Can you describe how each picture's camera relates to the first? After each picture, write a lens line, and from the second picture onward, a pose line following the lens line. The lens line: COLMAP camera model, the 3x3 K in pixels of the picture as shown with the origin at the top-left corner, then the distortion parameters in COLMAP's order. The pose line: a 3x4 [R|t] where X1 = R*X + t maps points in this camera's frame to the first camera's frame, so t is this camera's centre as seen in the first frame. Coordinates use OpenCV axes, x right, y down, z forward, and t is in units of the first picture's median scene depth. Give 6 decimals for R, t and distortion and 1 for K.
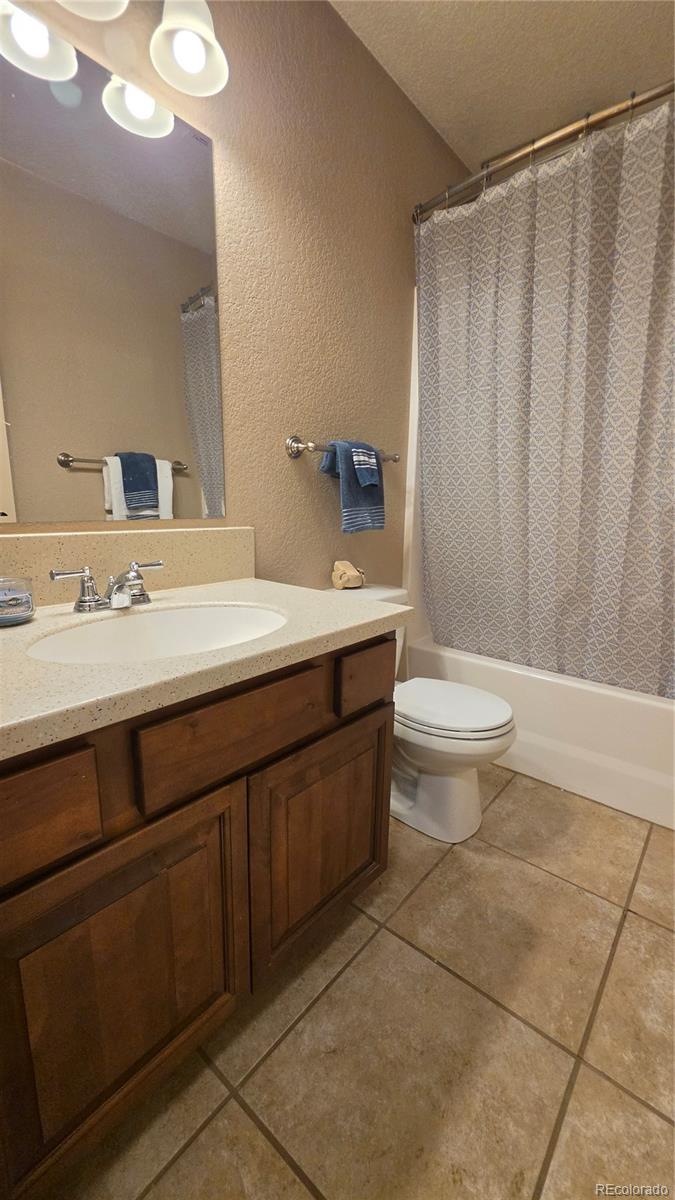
lens RADIAL K [[485.7, 0, 351.6], [0, 485.7, 604.1], [0, 0, 1]] dist [-0.001509, 0.000245]
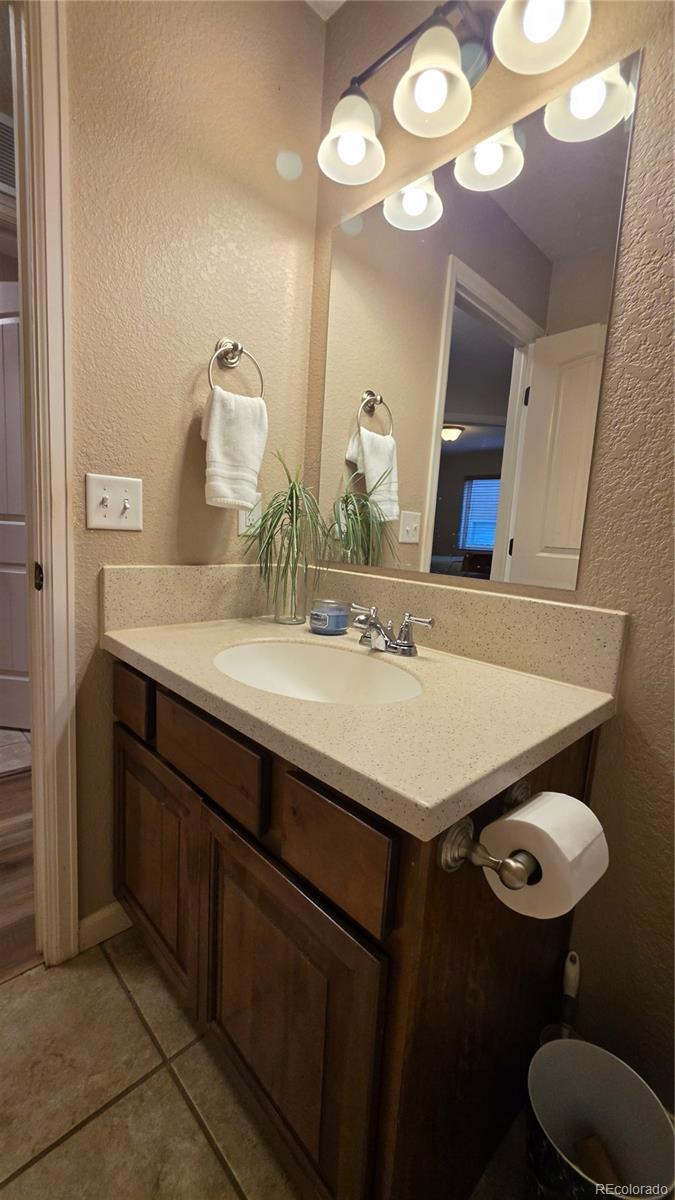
lens RADIAL K [[485.7, 0, 334.4], [0, 485.7, 593.8], [0, 0, 1]] dist [-0.001509, 0.000245]
pose [[-0.107305, 0.110208, -0.988099, 0.402180], [-0.273641, 0.952180, 0.135919, -0.156640], [0.955827, 0.284970, -0.072017, 0.659949]]
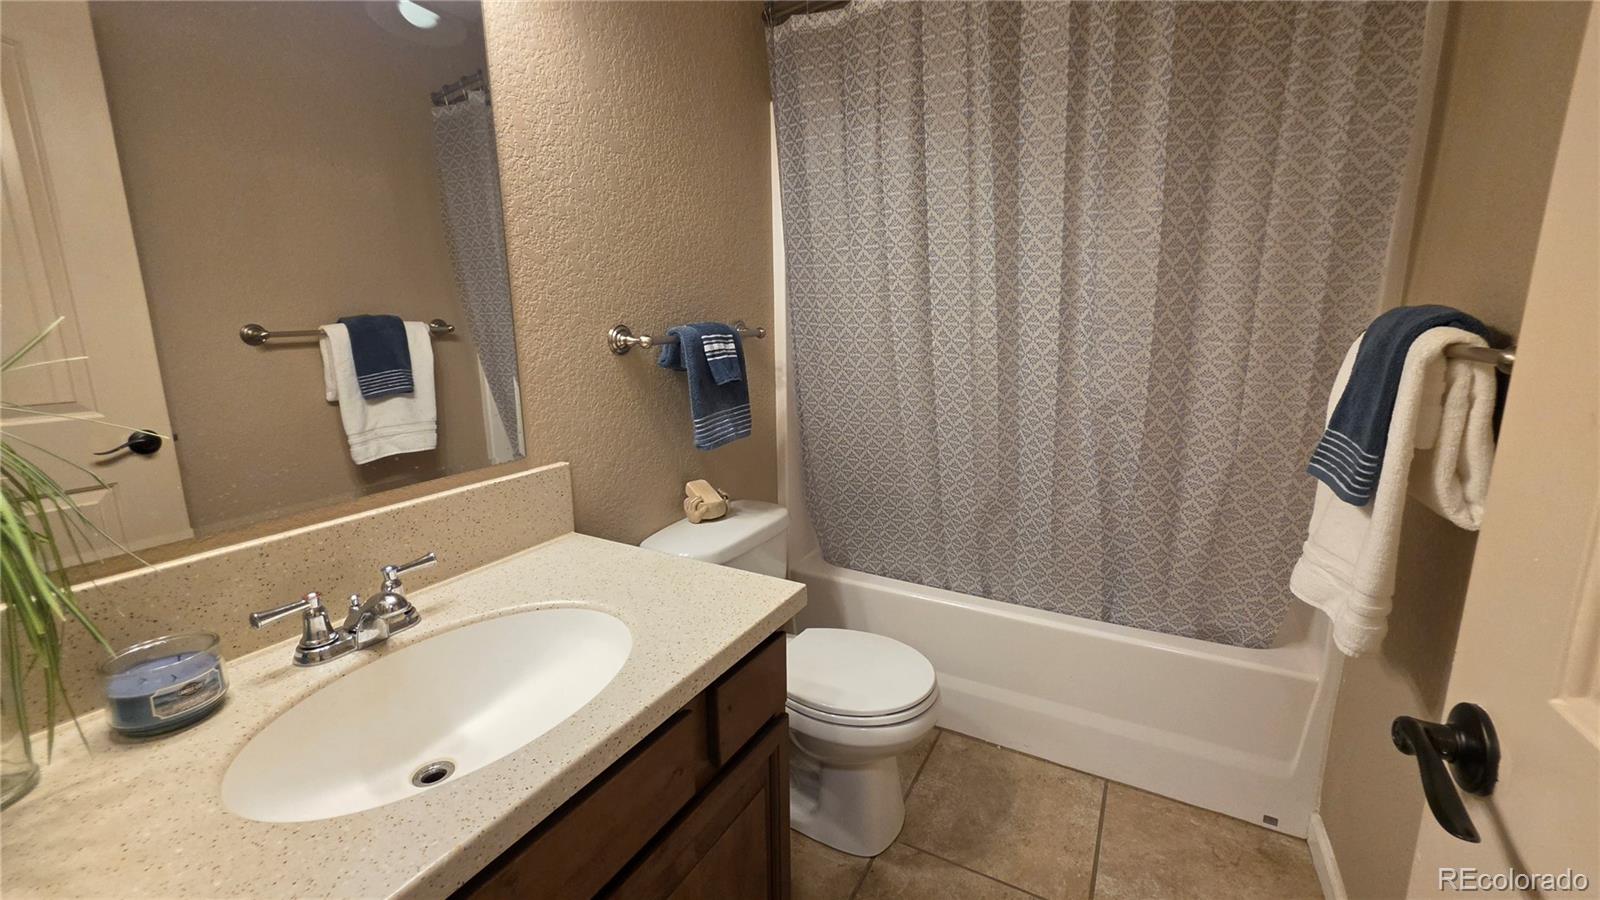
lens RADIAL K [[647.6, 0, 816.1], [0, 647.6, 439.8], [0, 0, 1]] dist [-0.001509, 0.000245]
pose [[0.982277, -0.063035, 0.176518, -0.012717], [0.065195, 0.997852, -0.006461, -0.153314], [-0.175731, 0.017855, 0.984276, 0.012346]]
